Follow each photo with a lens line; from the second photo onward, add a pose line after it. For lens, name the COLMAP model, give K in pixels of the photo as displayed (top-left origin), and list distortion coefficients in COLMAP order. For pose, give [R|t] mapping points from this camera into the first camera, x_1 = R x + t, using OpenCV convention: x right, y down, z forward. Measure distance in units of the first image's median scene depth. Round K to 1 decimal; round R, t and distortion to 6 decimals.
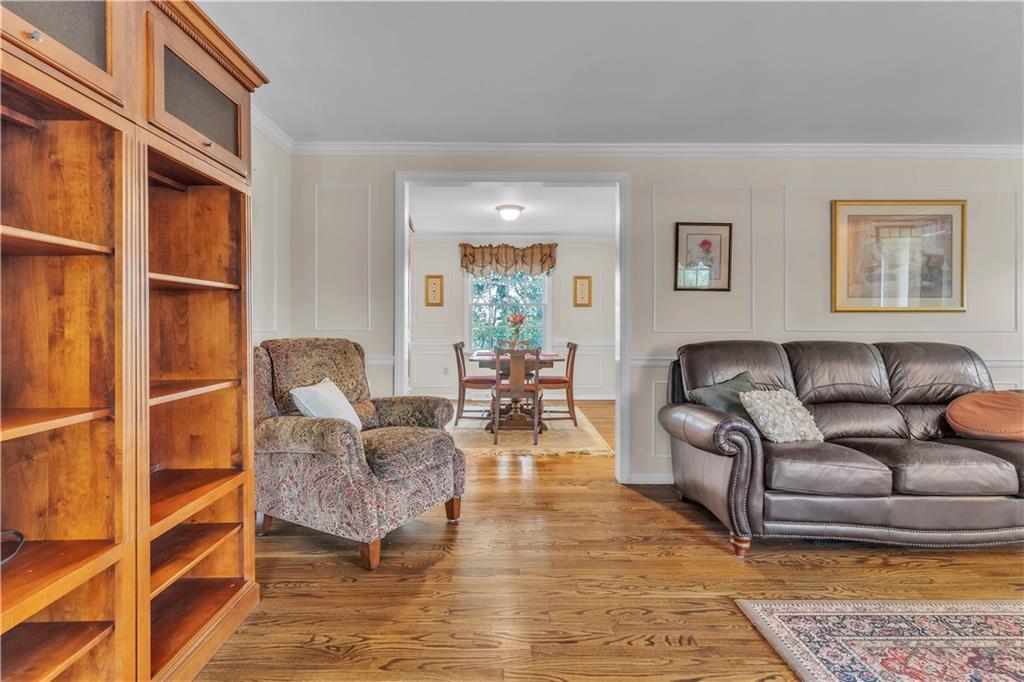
lens RADIAL K [[489.3, 0, 506.6], [0, 489.3, 330.1], [0, 0, 1]] dist [0.001690, -0.000083]
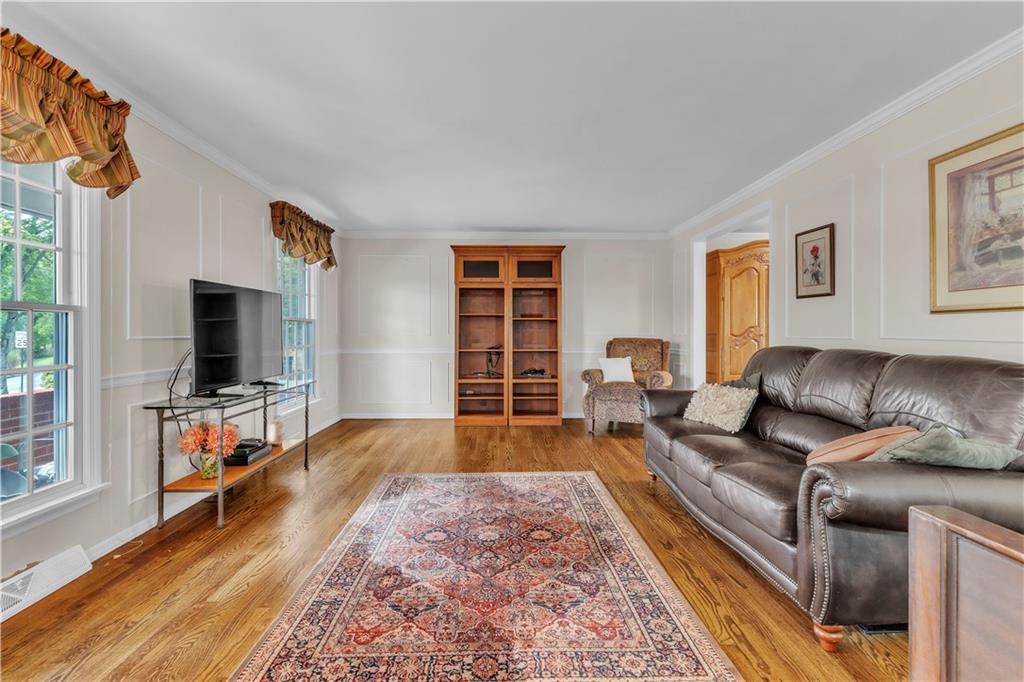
lens RADIAL K [[489.3, 0, 506.6], [0, 489.3, 330.1], [0, 0, 1]] dist [0.001690, -0.000083]
pose [[0.013199, -0.005025, -0.999900, 0.683370], [-0.016498, 0.999850, -0.005242, 0.001841], [0.999777, 0.016566, 0.013114, 0.174976]]
